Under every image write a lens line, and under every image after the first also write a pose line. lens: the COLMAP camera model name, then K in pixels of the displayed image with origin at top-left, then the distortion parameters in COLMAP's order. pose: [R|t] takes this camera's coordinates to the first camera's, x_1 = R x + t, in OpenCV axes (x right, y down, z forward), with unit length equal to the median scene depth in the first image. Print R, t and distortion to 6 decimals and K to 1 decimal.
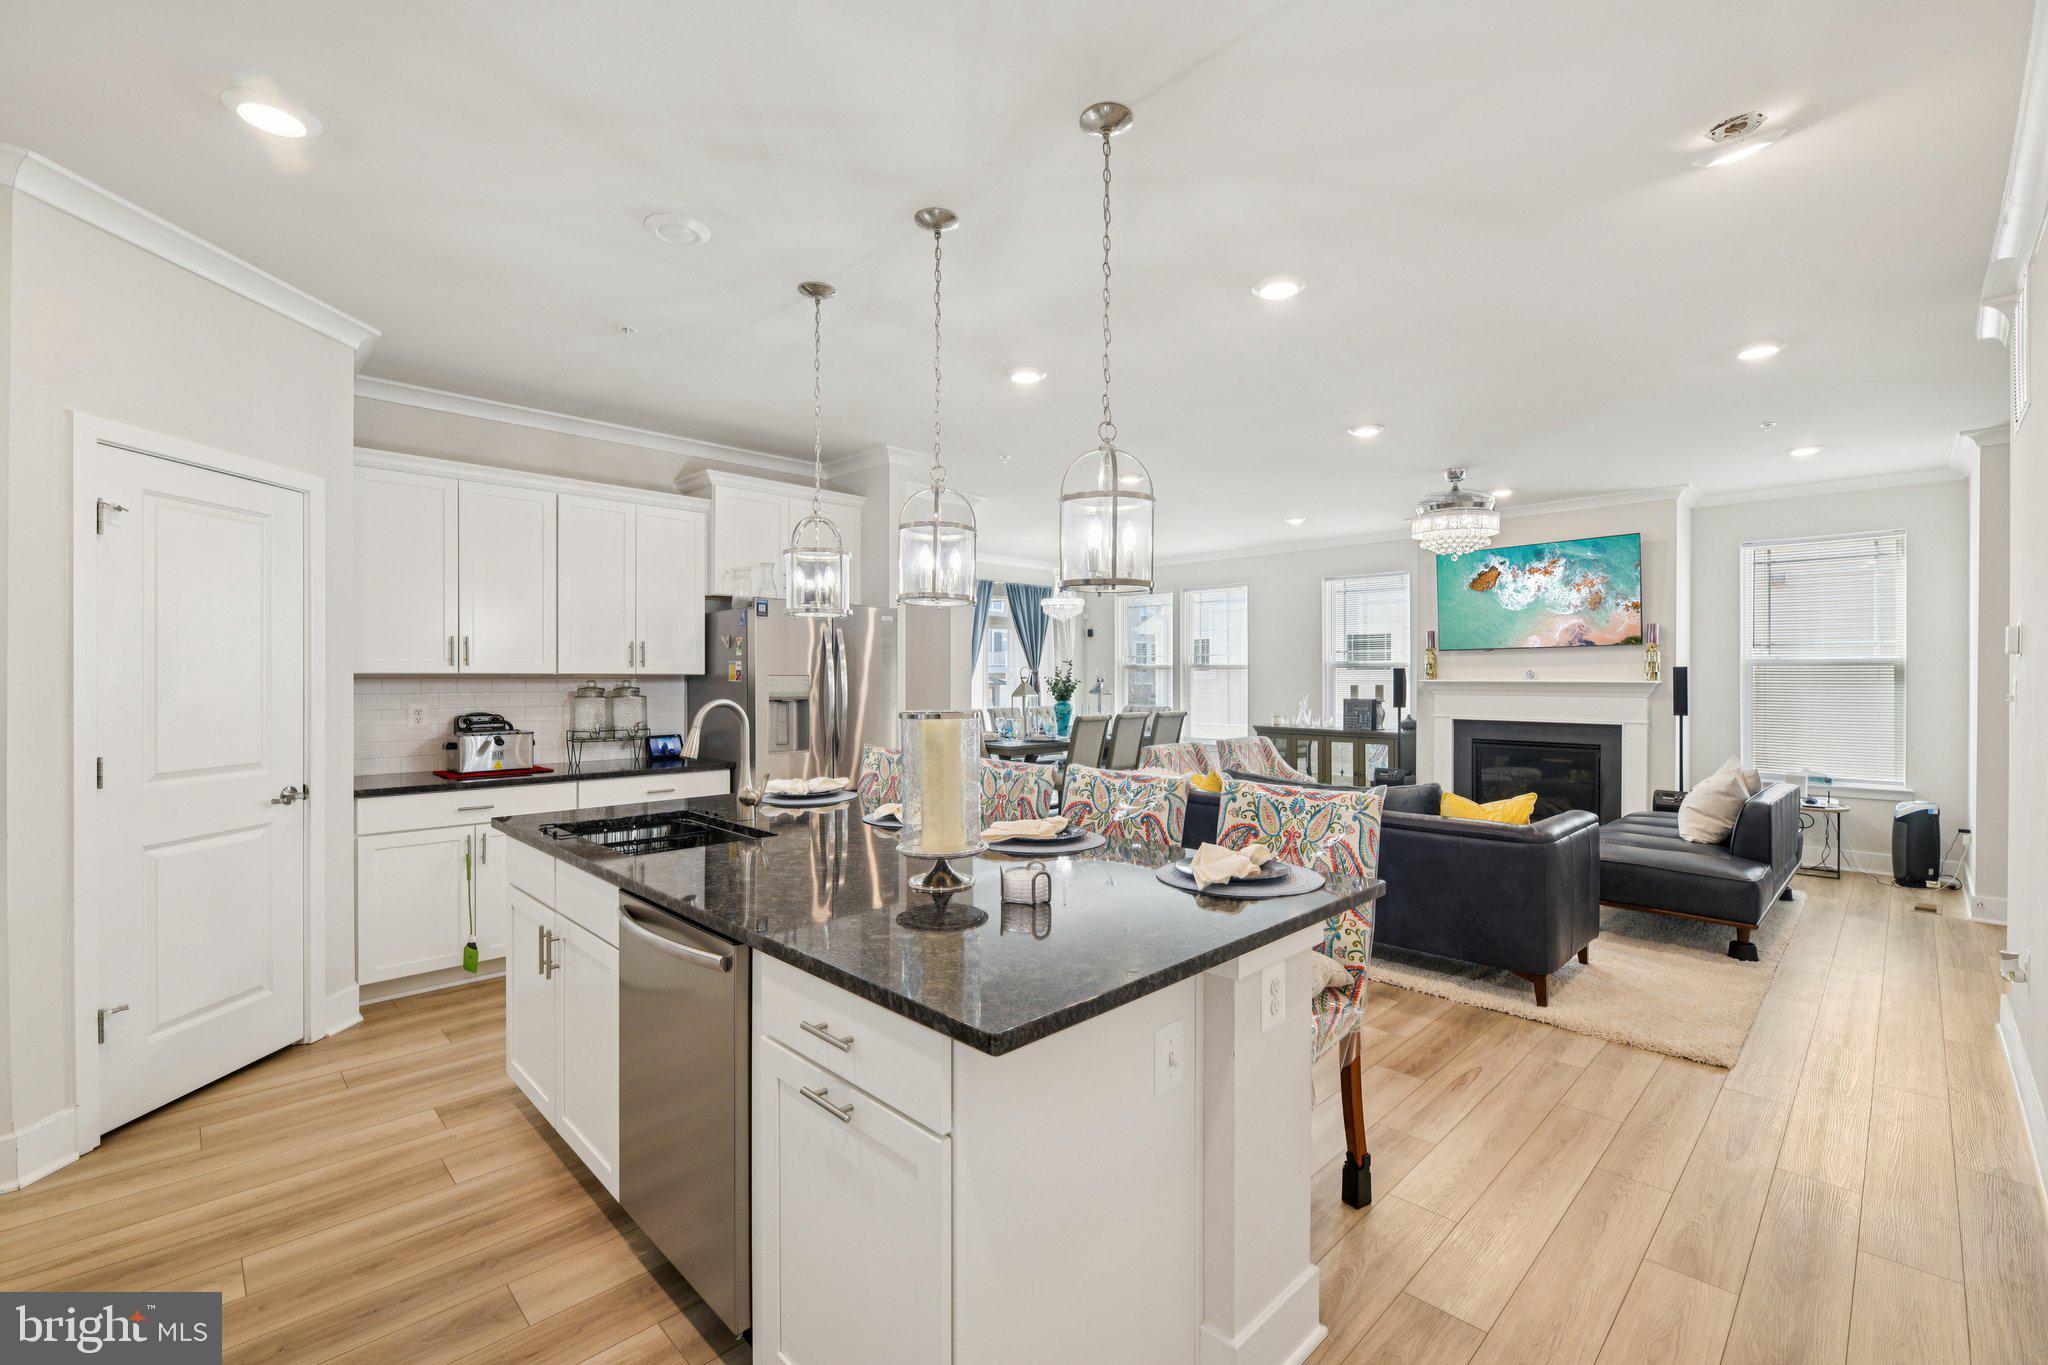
lens RADIAL K [[860.9, 0, 1029.7], [0, 860.9, 676.5], [0, 0, 1]] dist [-0.000525, 0.000066]
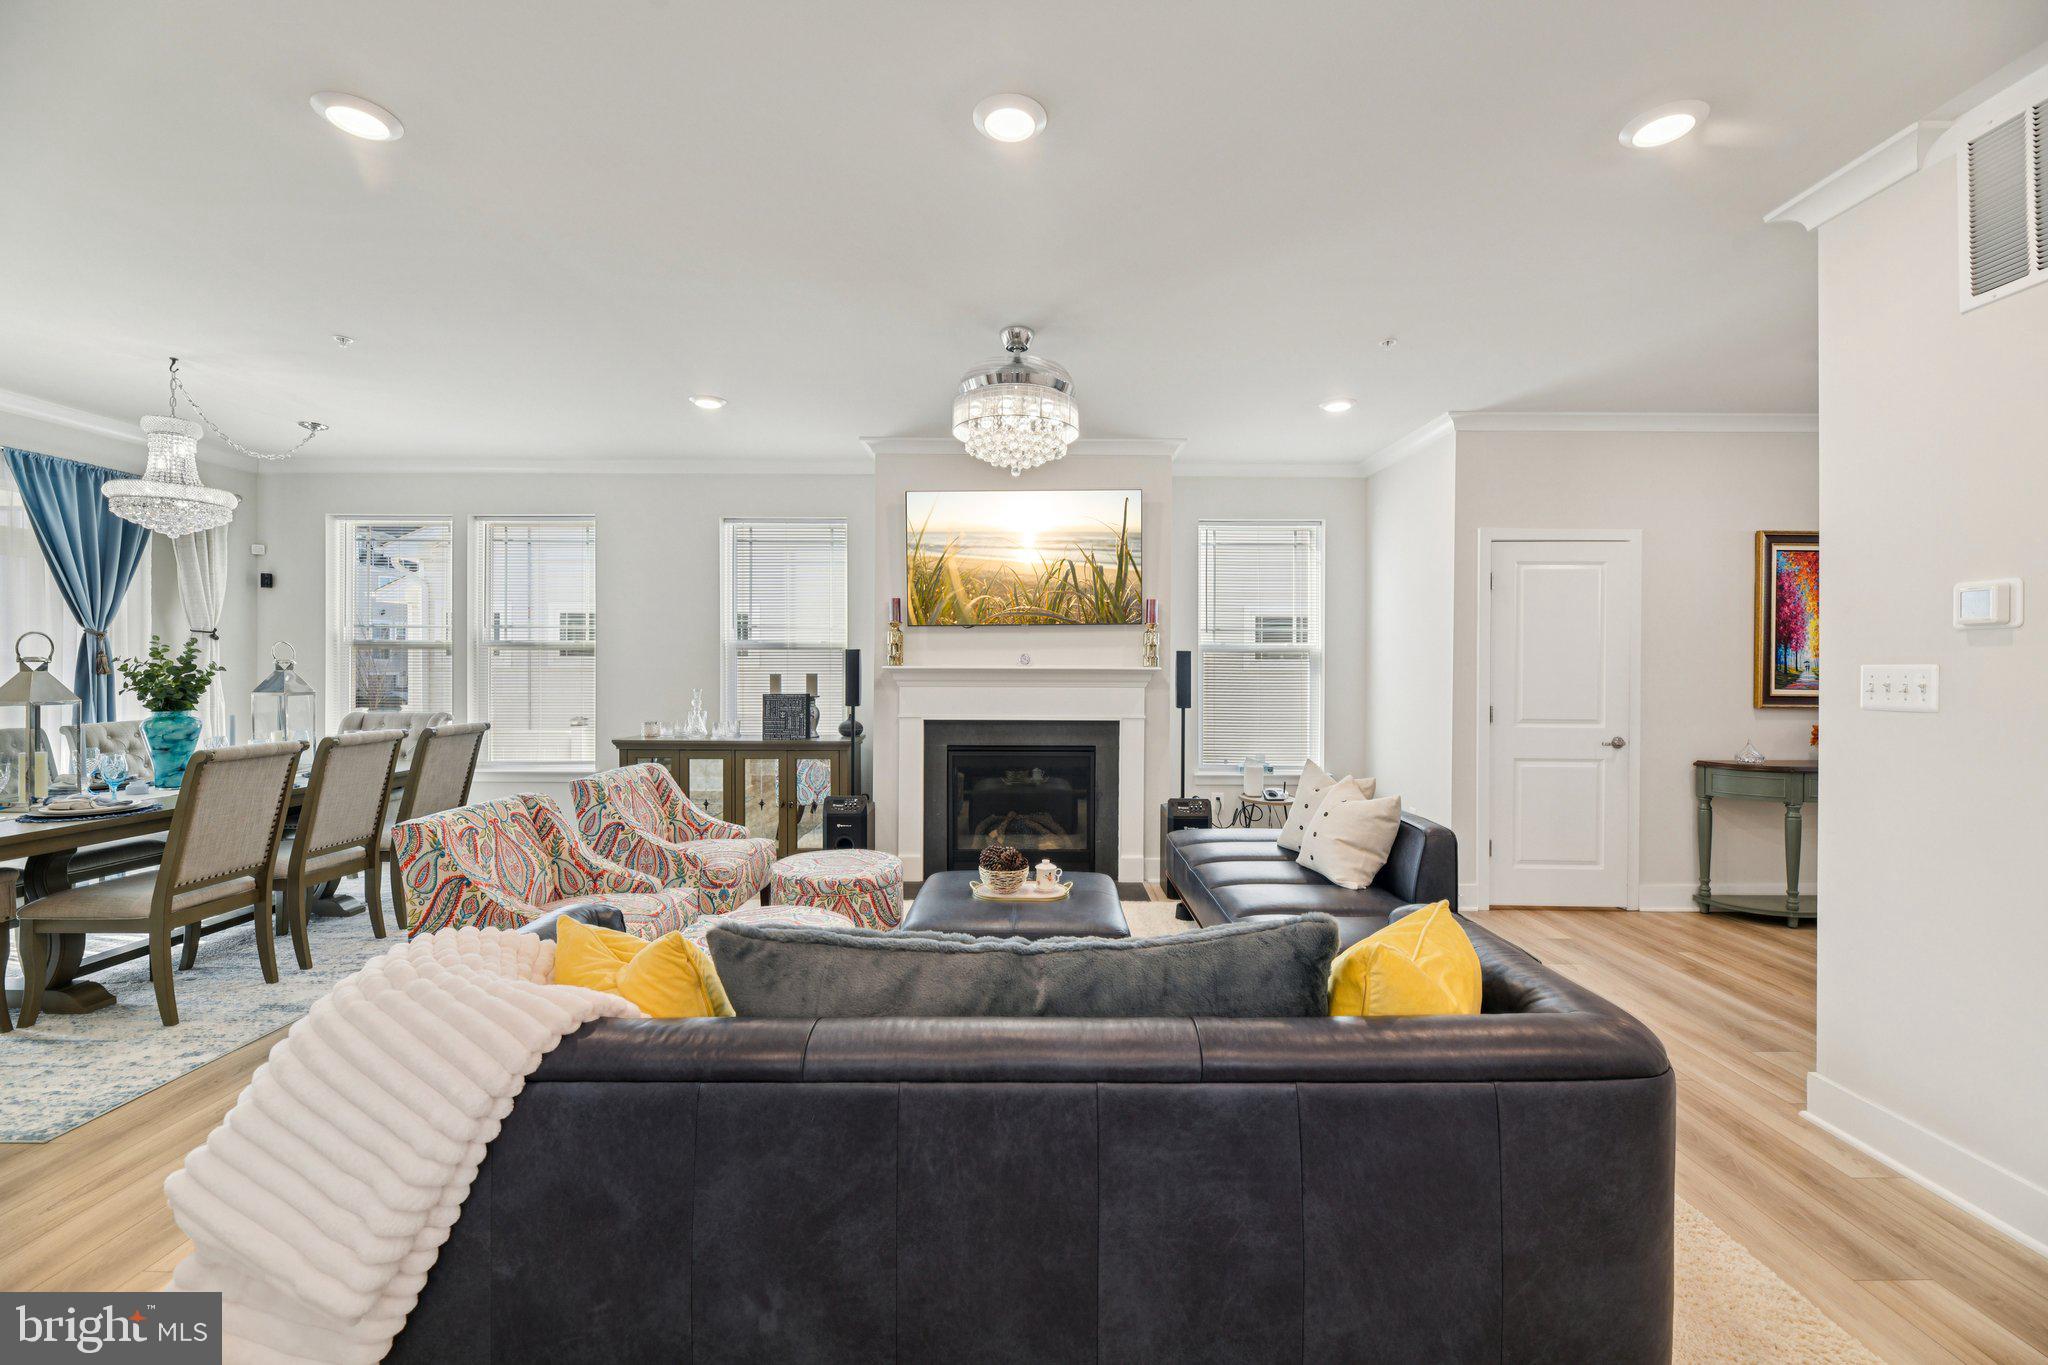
lens RADIAL K [[830.4, 0, 1028.7], [0, 830.4, 666.1], [0, 0, 1]] dist [-0.002733, -0.000758]
pose [[0.701562, 0.001959, 0.712606, 0.057007], [-0.002560, 0.999997, -0.000229, 0.004095], [-0.712604, -0.001664, 0.701565, 0.474189]]
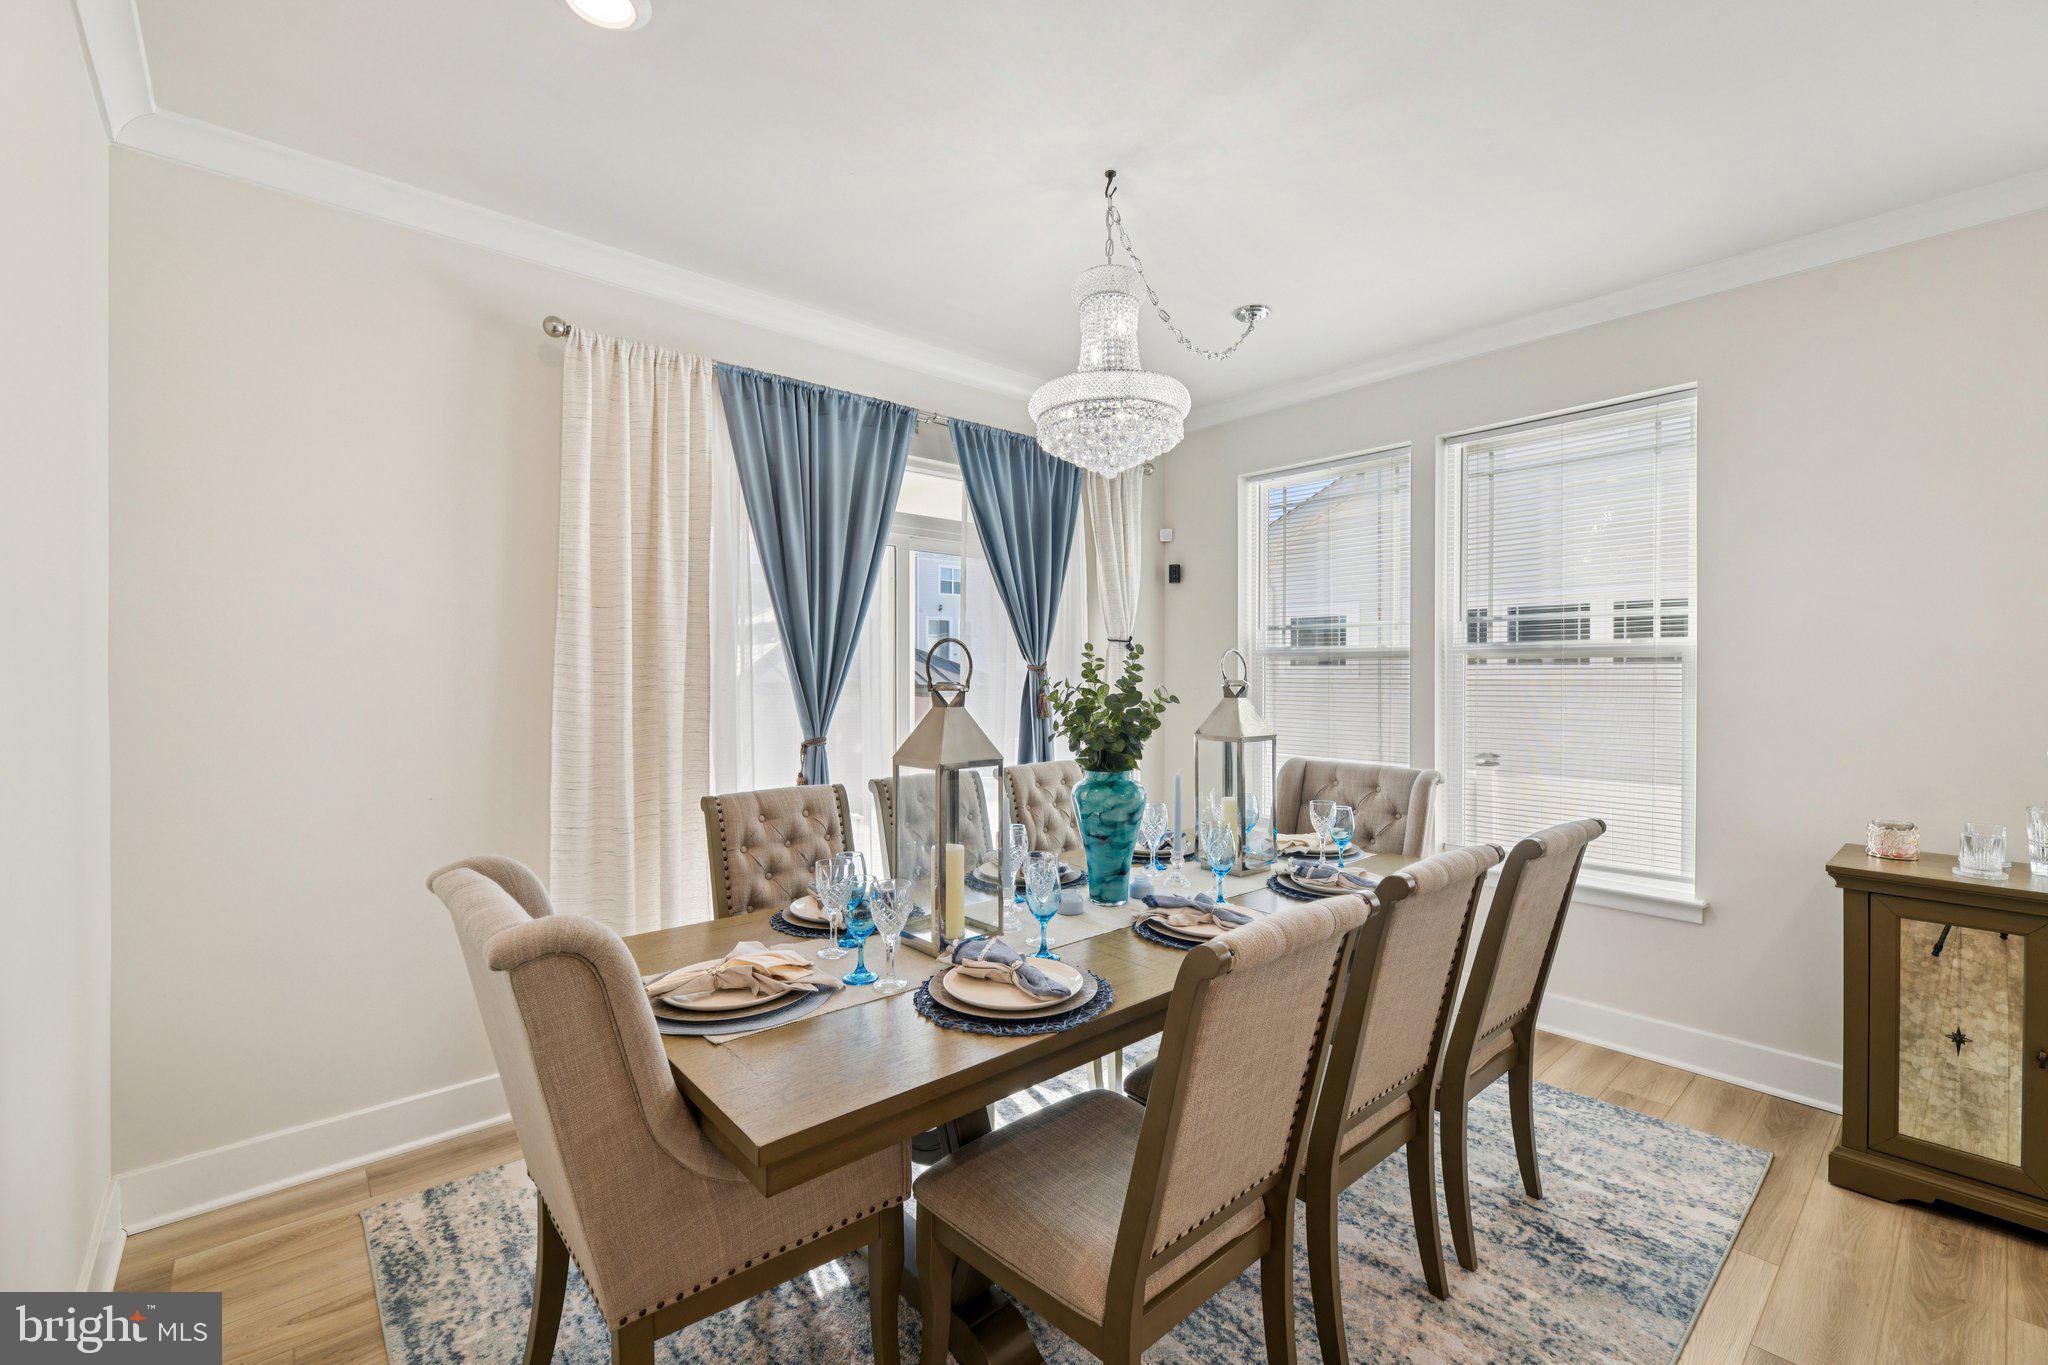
lens RADIAL K [[860.9, 0, 1029.7], [0, 860.9, 676.5], [0, 0, 1]] dist [-0.000525, 0.000066]
pose [[0.998484, 0.000884, -0.055040, 0.036166], [-0.000628, 0.999989, 0.004665, -0.003141], [0.055044, -0.004623, 0.998473, 0.935348]]
